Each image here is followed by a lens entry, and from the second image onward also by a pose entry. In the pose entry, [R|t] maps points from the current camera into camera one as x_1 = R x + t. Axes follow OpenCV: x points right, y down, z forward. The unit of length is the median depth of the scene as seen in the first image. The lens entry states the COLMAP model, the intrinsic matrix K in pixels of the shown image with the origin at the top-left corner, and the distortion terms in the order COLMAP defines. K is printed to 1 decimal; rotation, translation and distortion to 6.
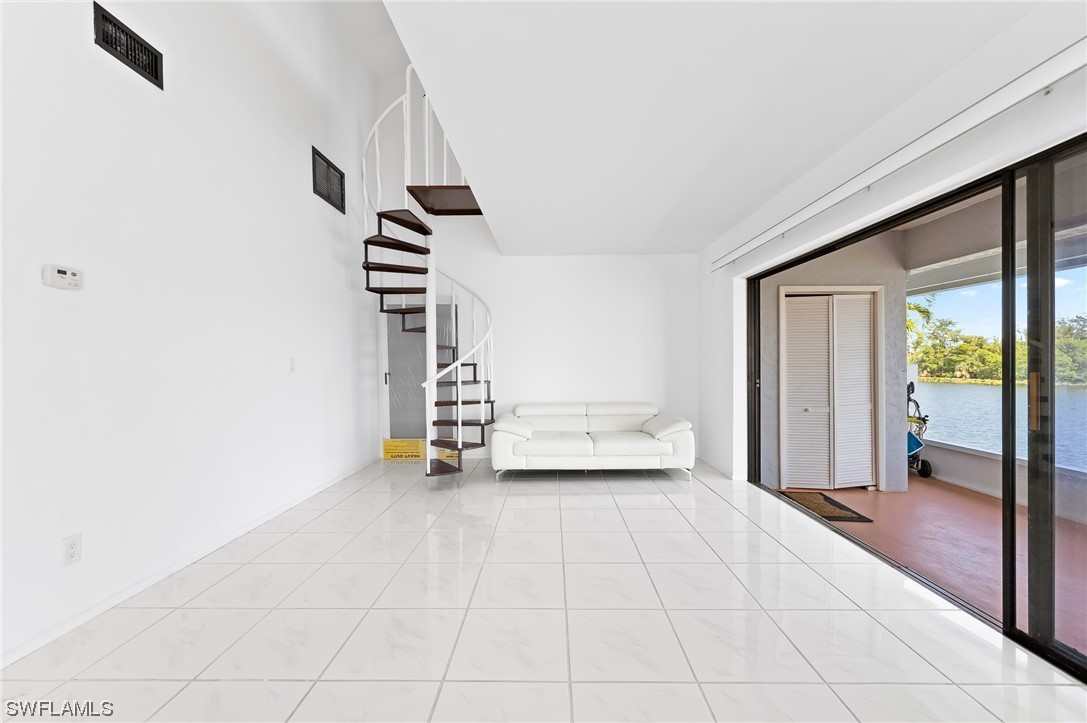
lens RADIAL K [[448.2, 0, 545.0], [0, 448.2, 364.6], [0, 0, 1]] dist [0.000643, 0.000305]
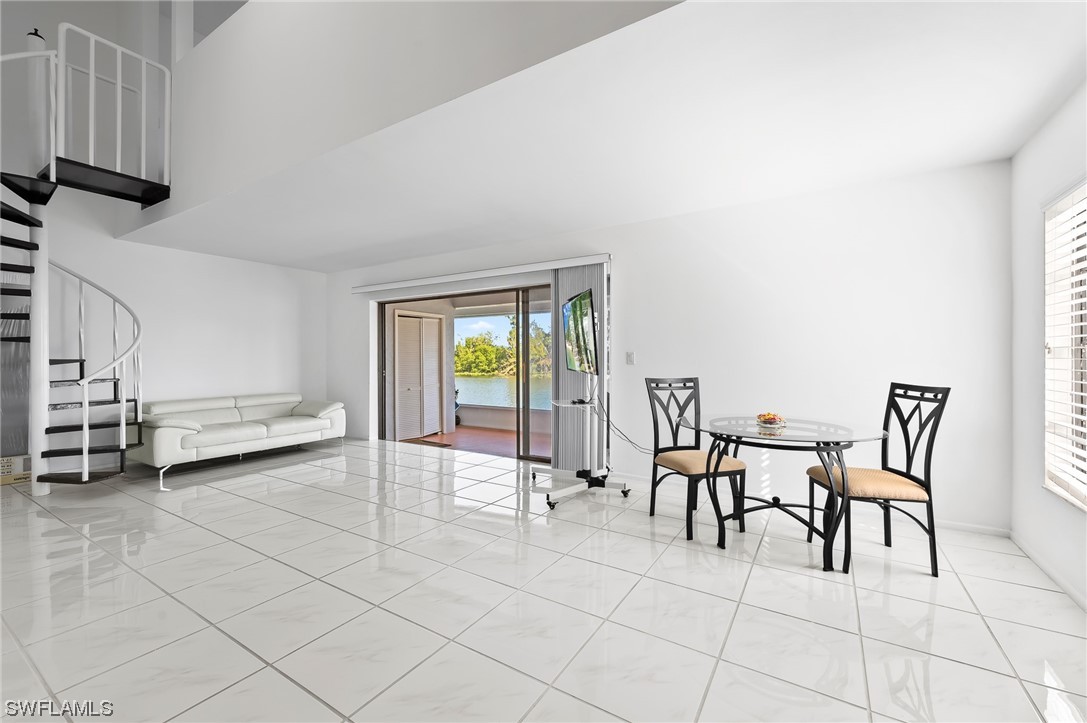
lens RADIAL K [[443.7, 0, 553.6], [0, 443.7, 360.4], [0, 0, 1]] dist [0.000031, 0.000040]
pose [[0.521027, 0.000684, 0.853540, -0.484592], [0.003043, 0.999992, -0.002659, 0.004936], [-0.853535, 0.003983, 0.521021, -0.248804]]
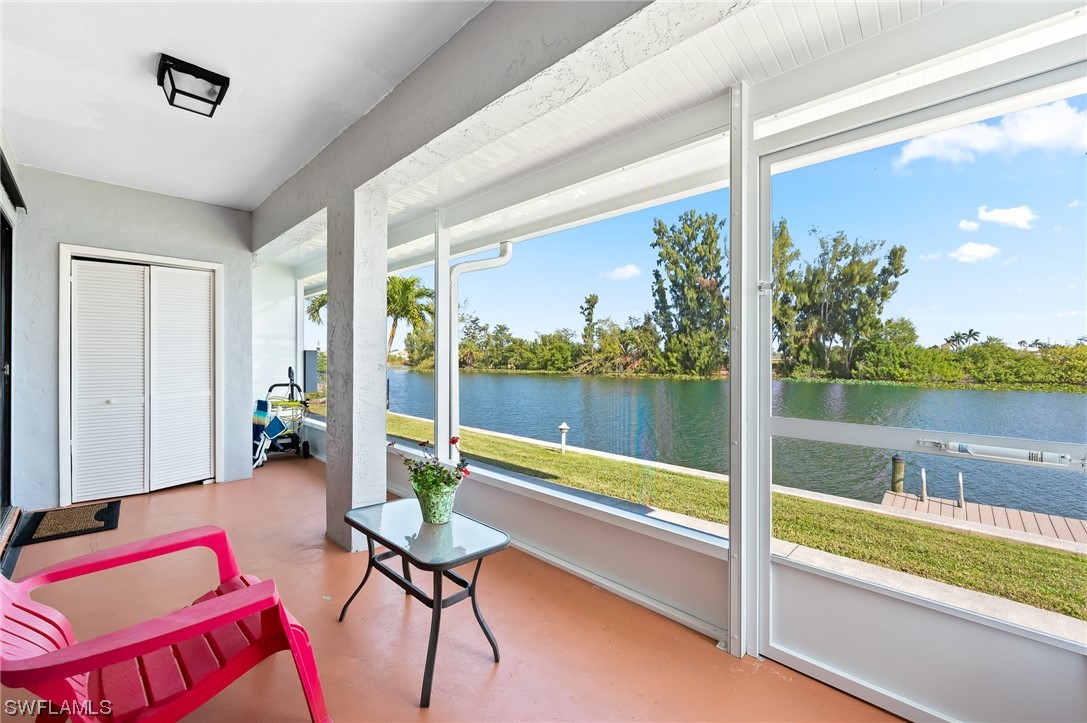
lens RADIAL K [[443.7, 0, 553.6], [0, 443.7, 360.4], [0, 0, 1]] dist [0.000031, 0.000040]
pose [[0.677295, 0.001596, 0.735710, 0.534956], [-0.003314, 0.999994, 0.000881, 0.022532], [-0.735704, -0.003034, 0.677296, -0.142126]]
